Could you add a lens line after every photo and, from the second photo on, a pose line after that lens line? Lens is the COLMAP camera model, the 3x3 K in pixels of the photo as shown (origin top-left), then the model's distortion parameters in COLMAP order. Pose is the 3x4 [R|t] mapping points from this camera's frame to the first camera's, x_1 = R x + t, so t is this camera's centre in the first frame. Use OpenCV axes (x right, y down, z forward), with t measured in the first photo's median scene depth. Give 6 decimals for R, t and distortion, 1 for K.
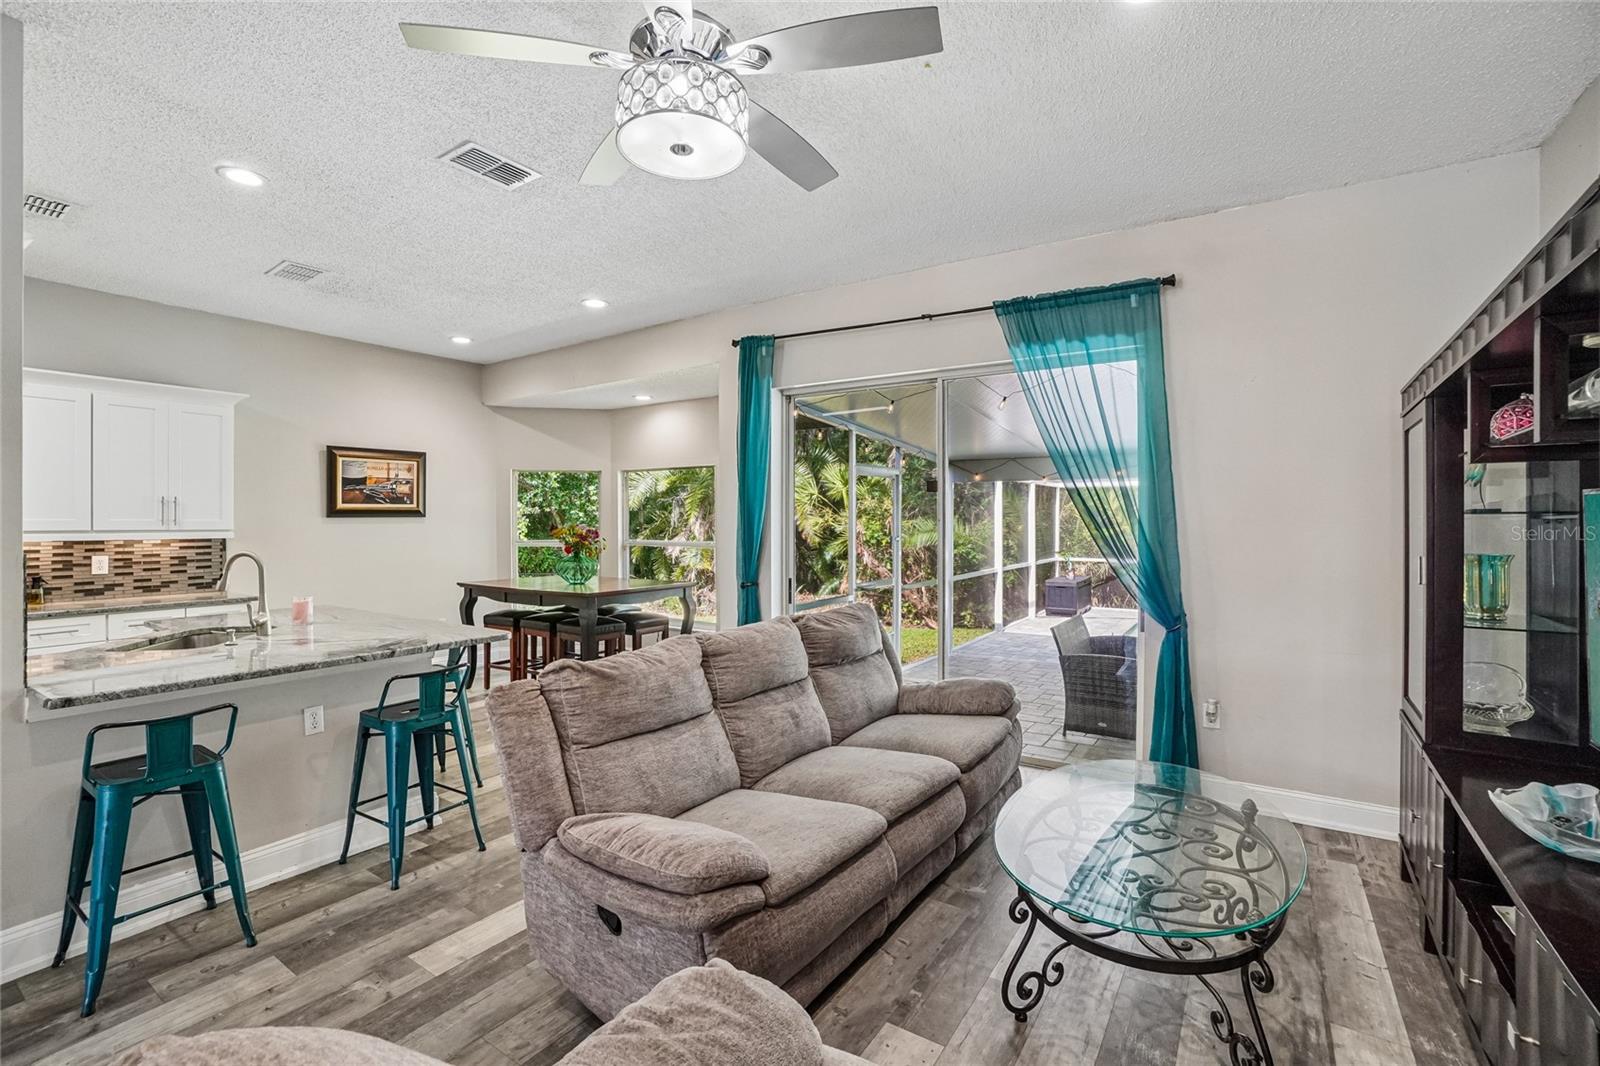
lens RADIAL K [[707.0, 0, 793.8], [0, 707.0, 533.7], [0, 0, 1]] dist [-0.057727, 0.018560]
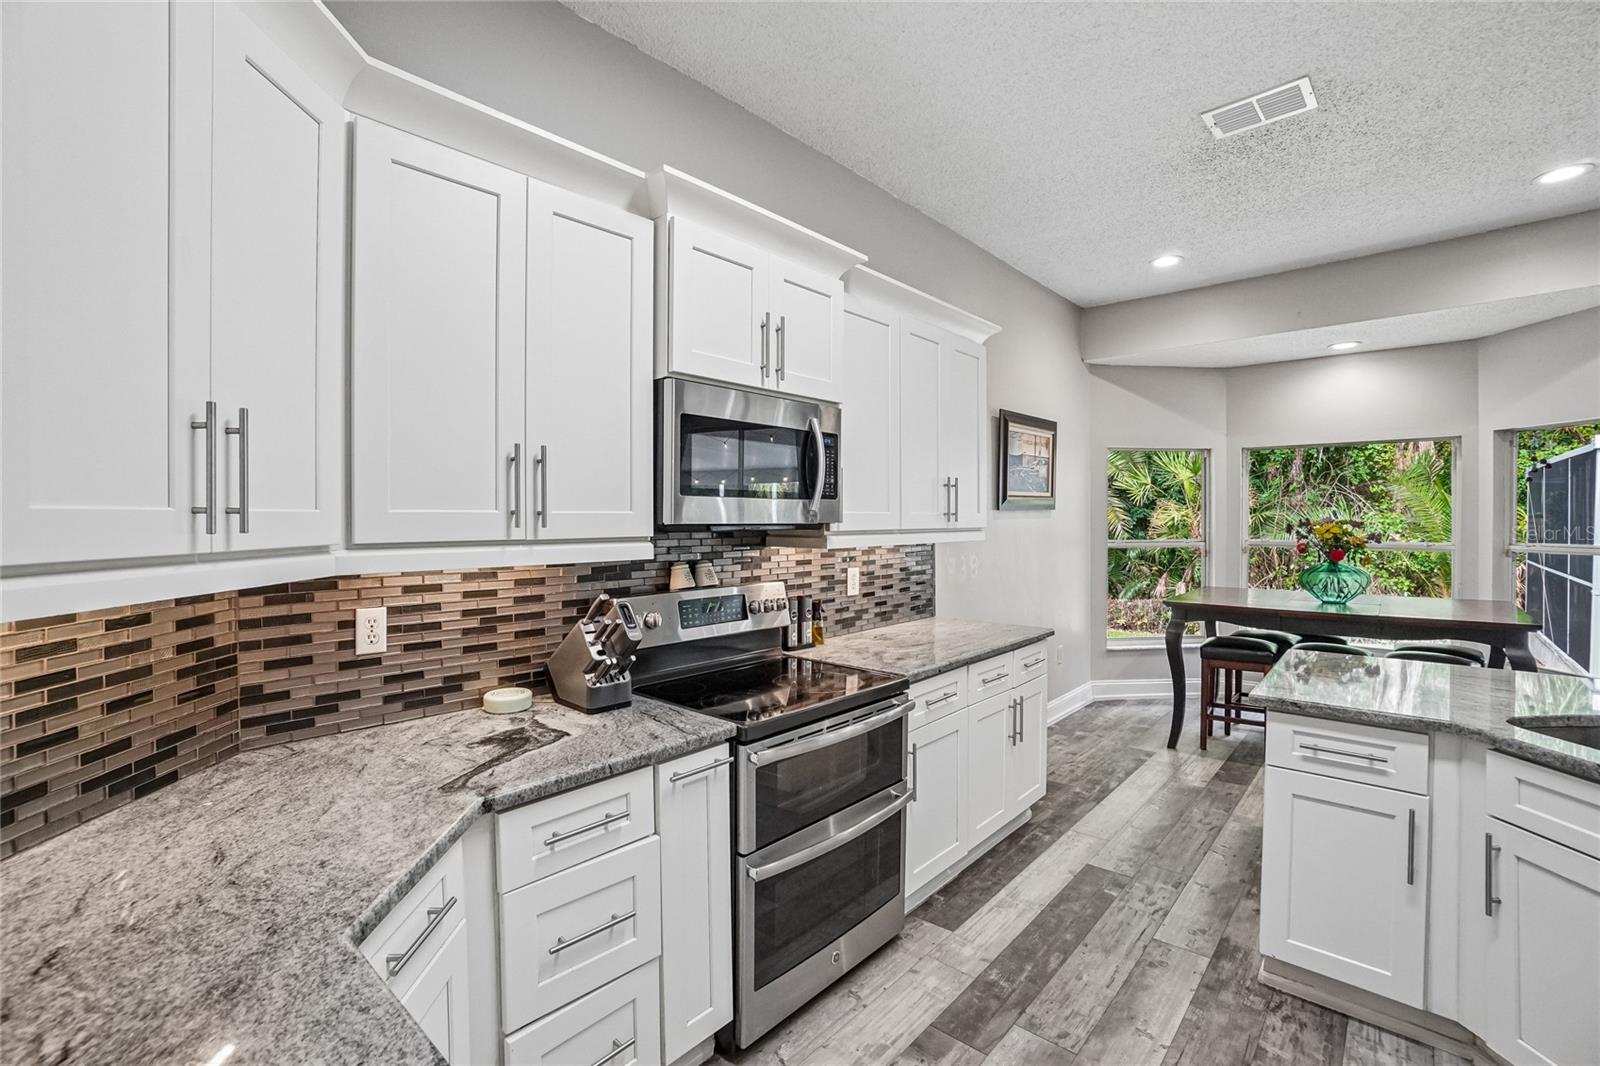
lens RADIAL K [[707.0, 0, 803.0], [0, 707.0, 527.7], [0, 0, 1]] dist [-0.057727, 0.018560]
pose [[0.990689, -0.000594, -0.136146, -0.899561], [0.000501, 1.000000, -0.000714, -0.005717], [0.136146, 0.000640, 0.990689, 0.292675]]
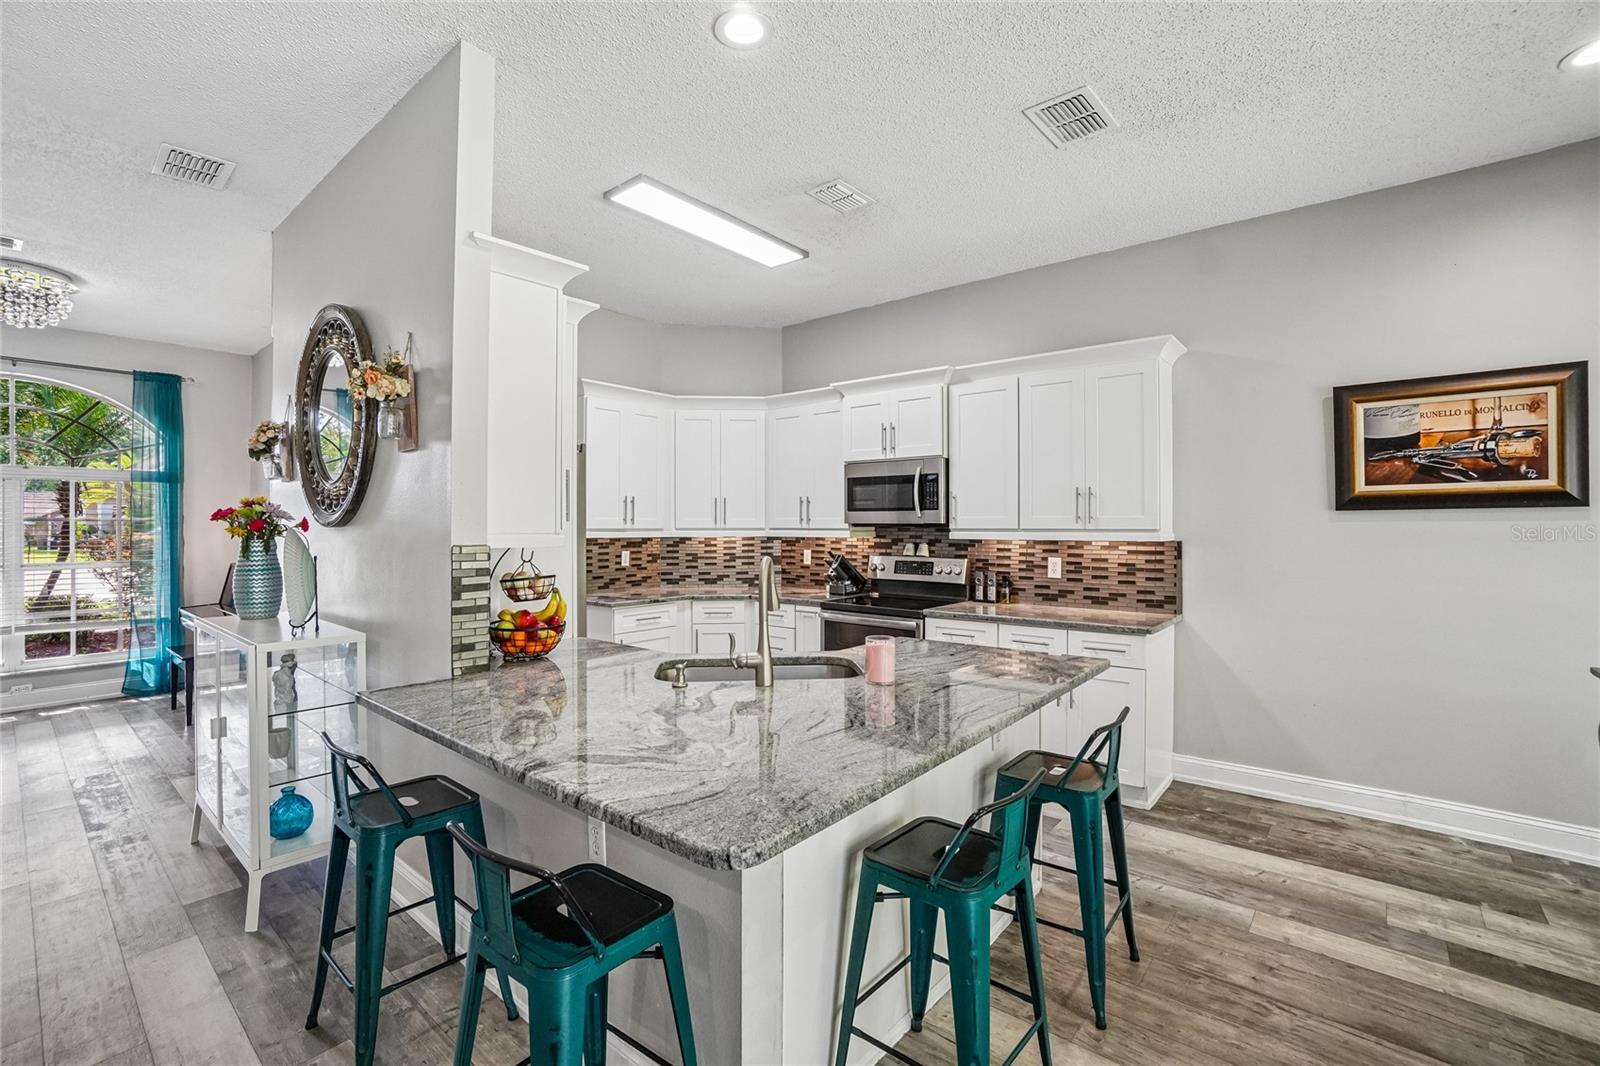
lens RADIAL K [[707.0, 0, 794.2], [0, 707.0, 527.7], [0, 0, 1]] dist [-0.057727, 0.018560]
pose [[-0.109744, 0.004549, -0.993949, -0.059479], [-0.014807, 0.999871, 0.006211, -0.007000], [0.993850, 0.015399, -0.109663, 0.708148]]
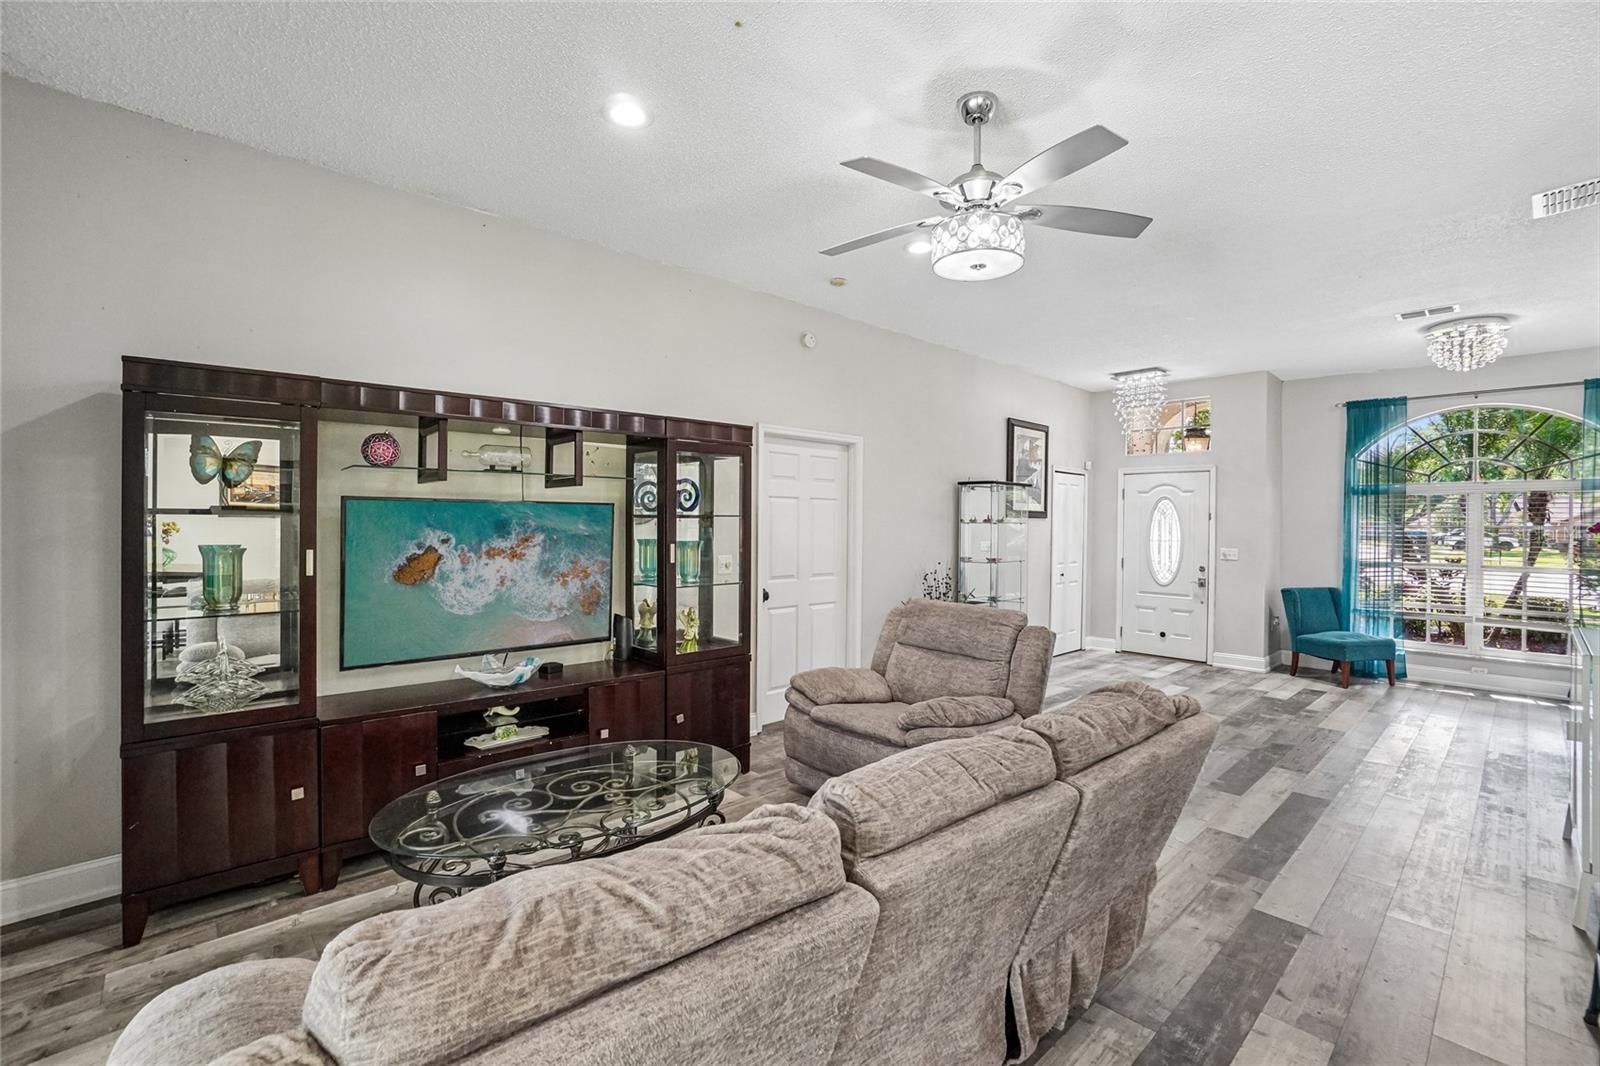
lens RADIAL K [[707.0, 0, 807.4], [0, 707.0, 526.5], [0, 0, 1]] dist [-0.057727, 0.018560]
pose [[-0.973821, -0.010236, 0.227084, -0.052008], [-0.005968, 0.999793, 0.019473, -0.013830], [-0.227237, 0.017608, -0.973680, 0.893107]]
